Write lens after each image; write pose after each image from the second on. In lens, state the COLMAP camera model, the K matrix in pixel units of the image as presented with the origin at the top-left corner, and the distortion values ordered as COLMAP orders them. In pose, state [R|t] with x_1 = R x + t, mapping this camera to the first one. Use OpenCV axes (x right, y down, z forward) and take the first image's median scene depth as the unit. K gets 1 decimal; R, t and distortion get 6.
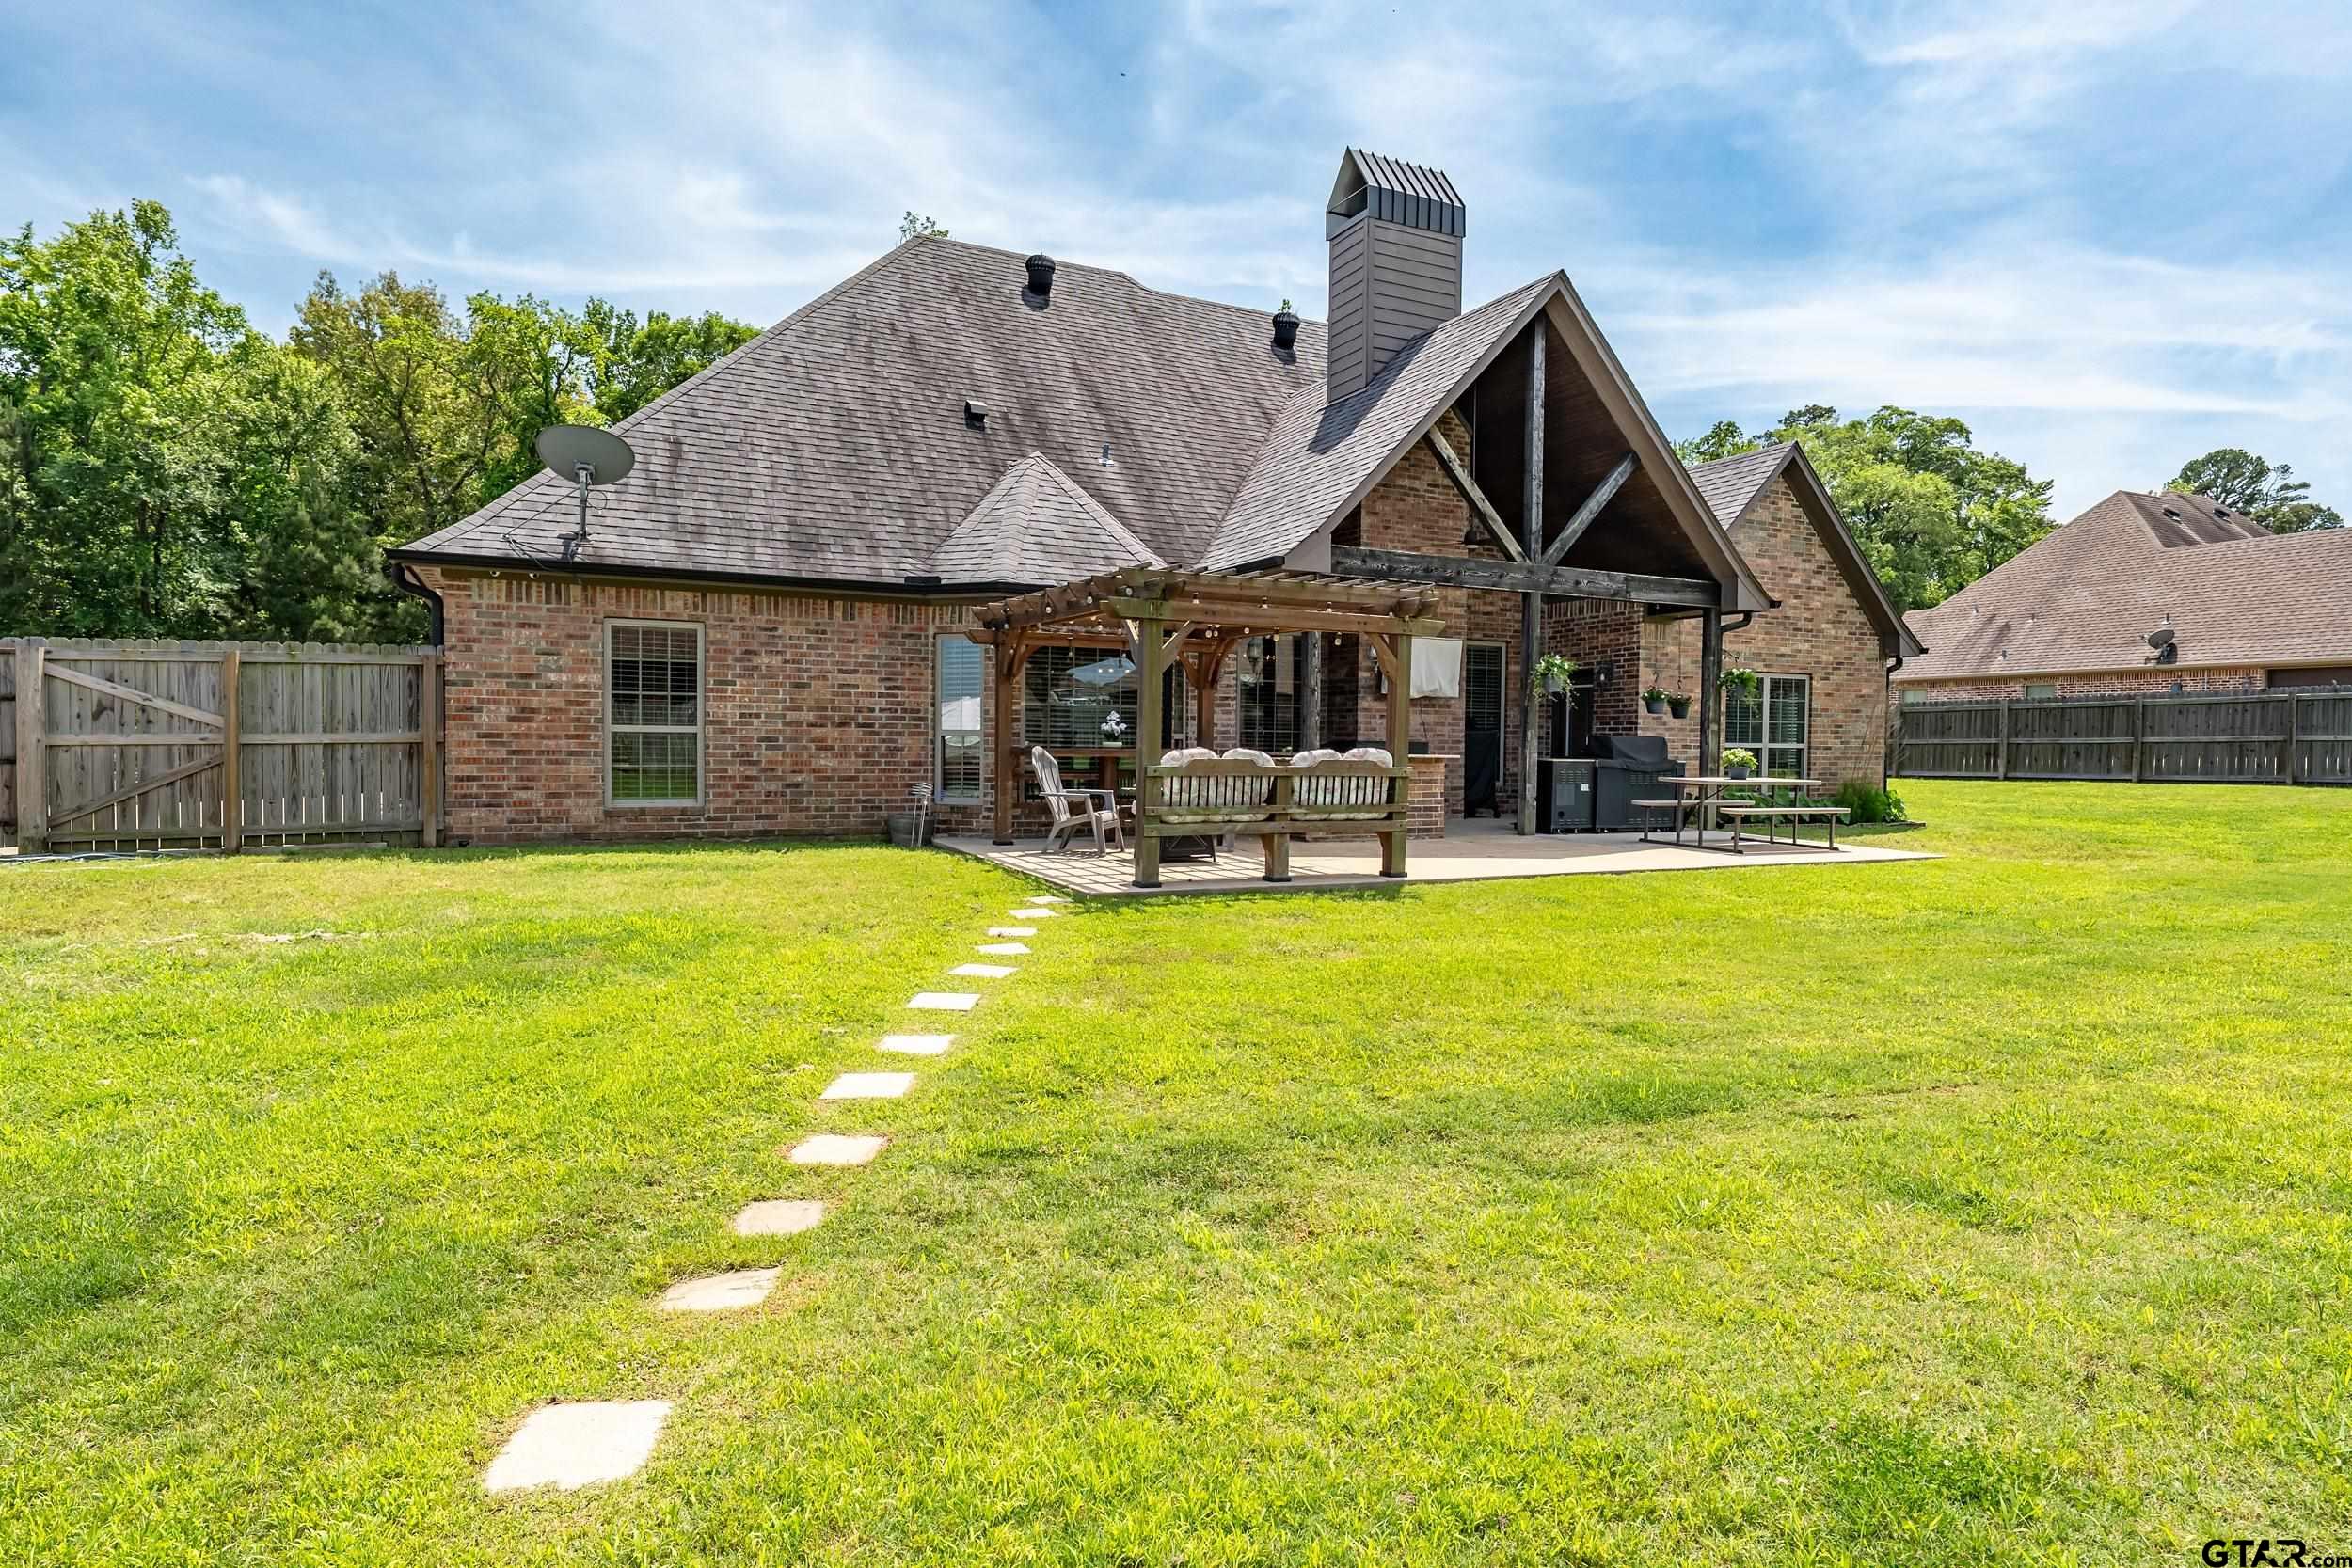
lens RADIAL K [[1269.3, 0, 1175.7], [0, 1269.3, 785.4], [0, 0, 1]] dist [0.006154, -0.002183]
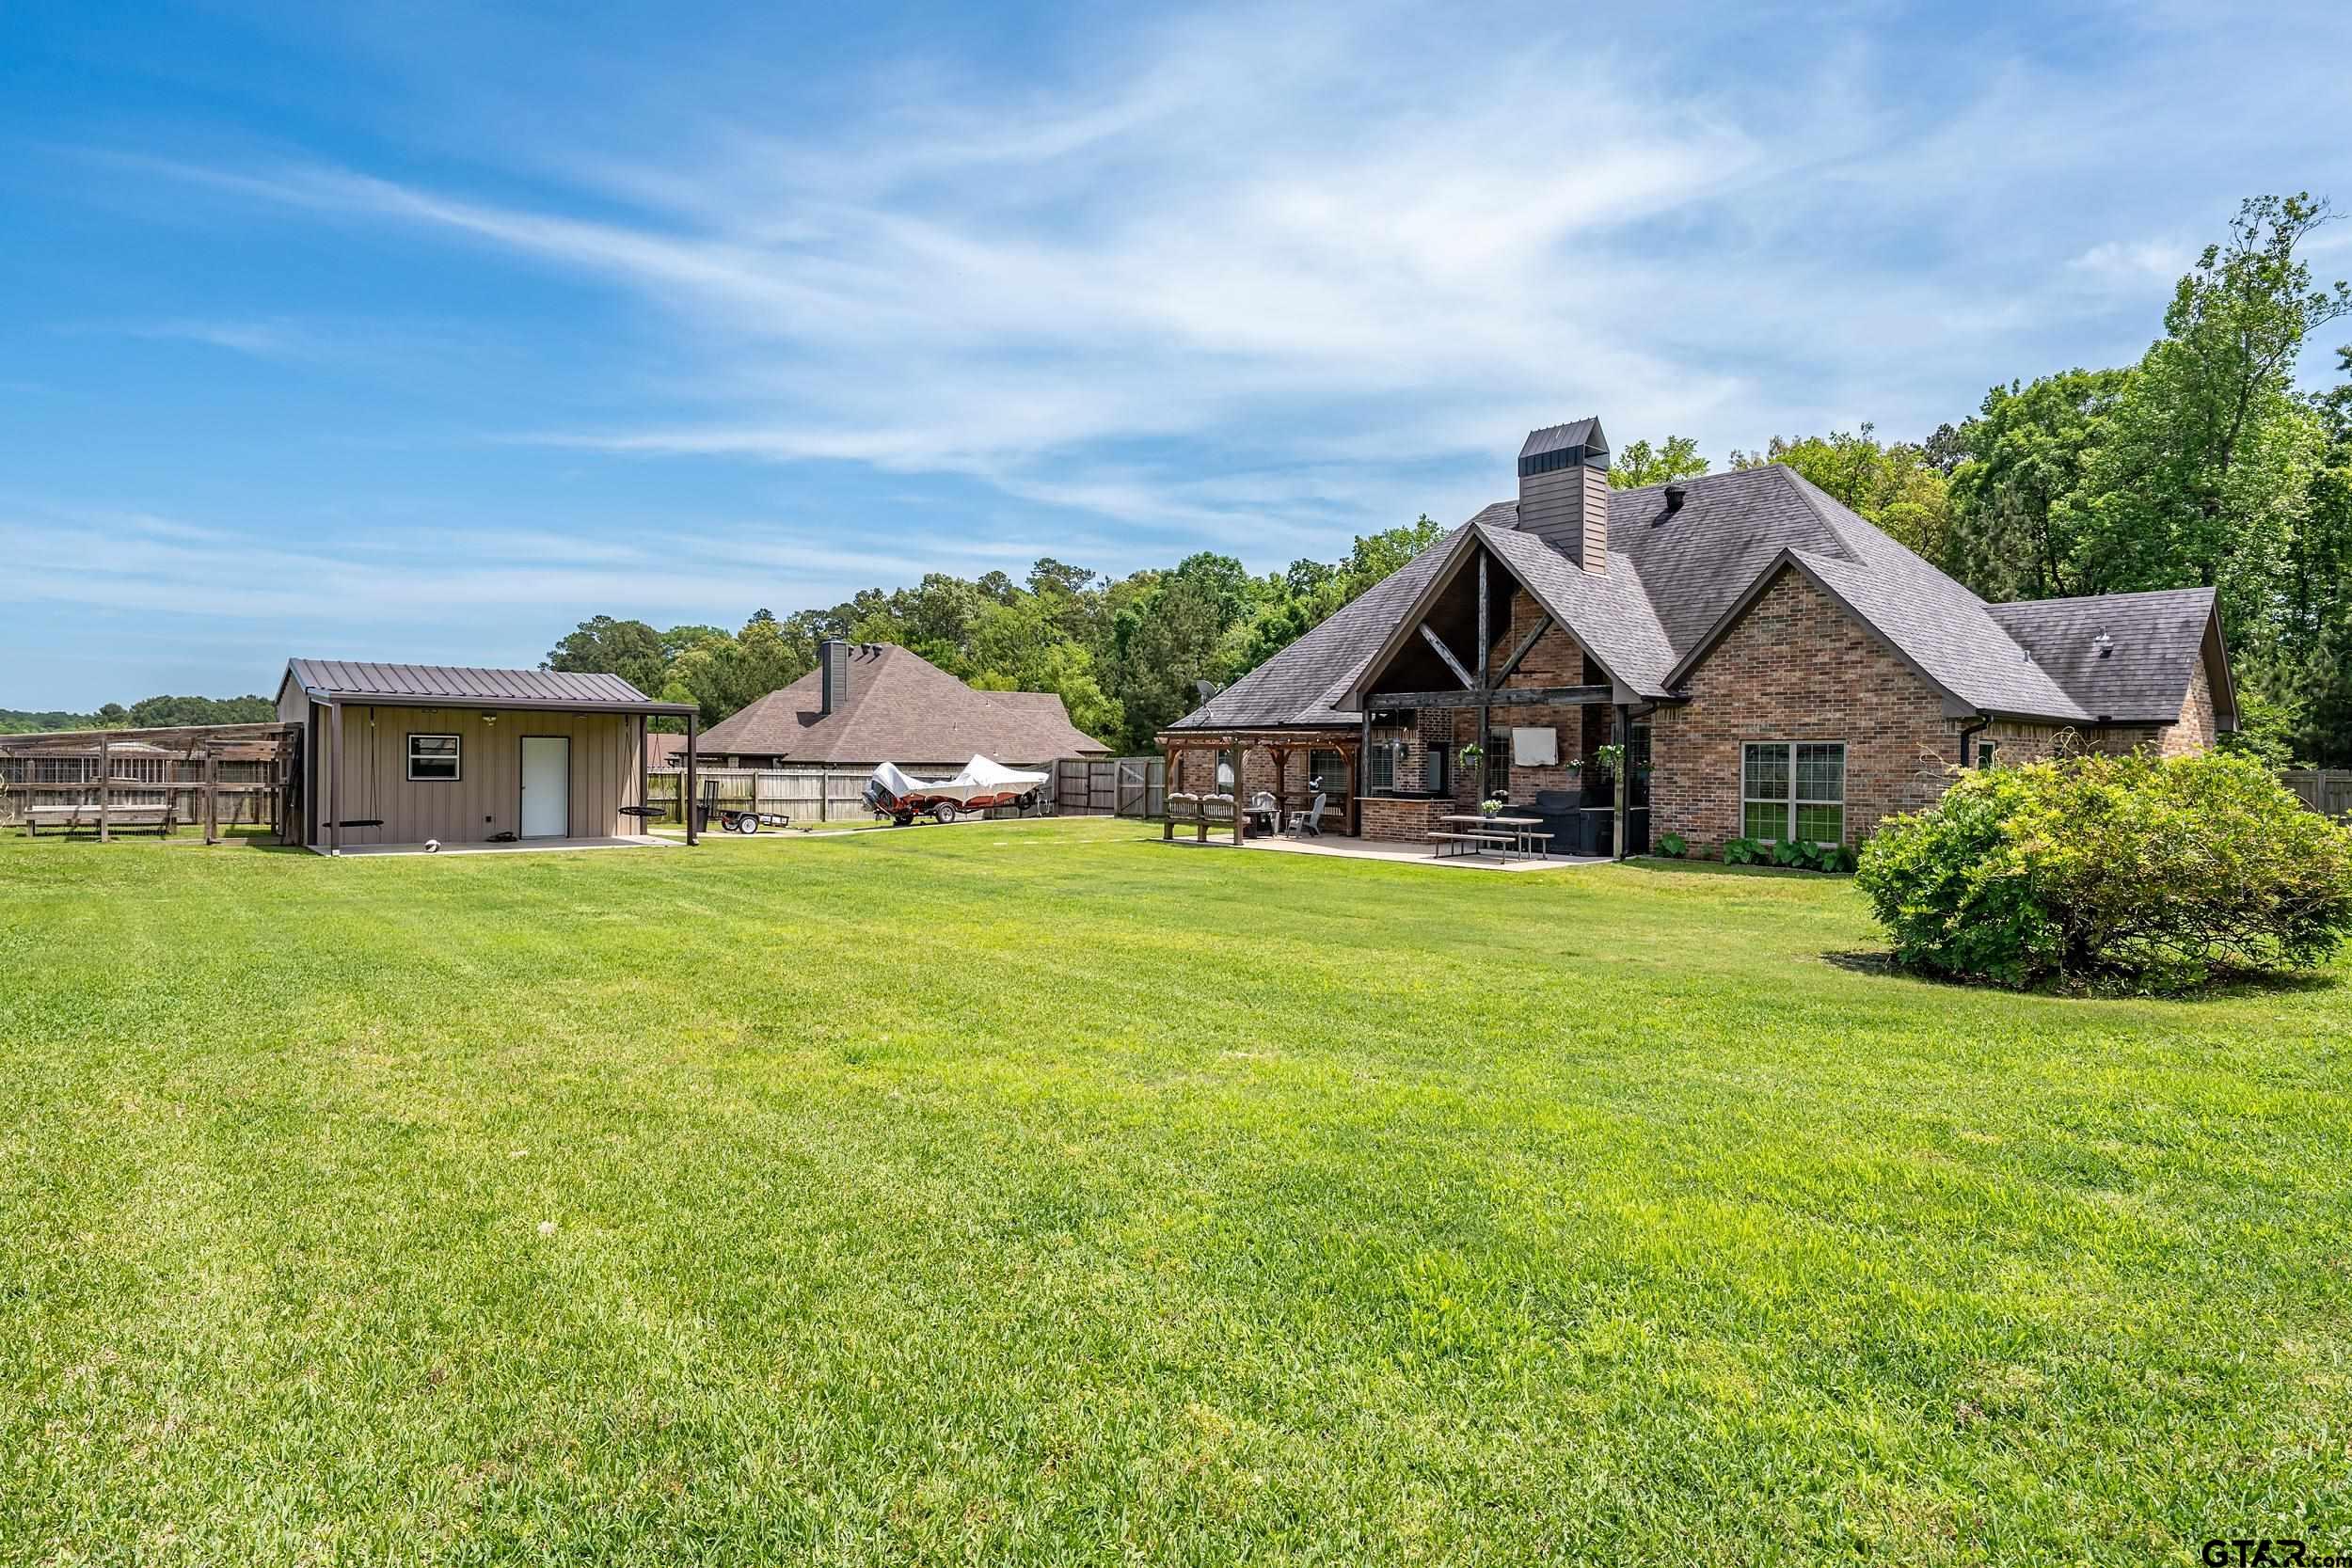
lens RADIAL K [[1269.3, 0, 1175.2], [0, 1269.3, 777.7], [0, 0, 1]] dist [0.006154, -0.002183]
pose [[0.231200, 0.003826, -0.972899, 1.857569], [-0.037959, 0.999266, -0.005091, -0.032168], [0.972166, 0.038107, 0.231175, 0.210573]]
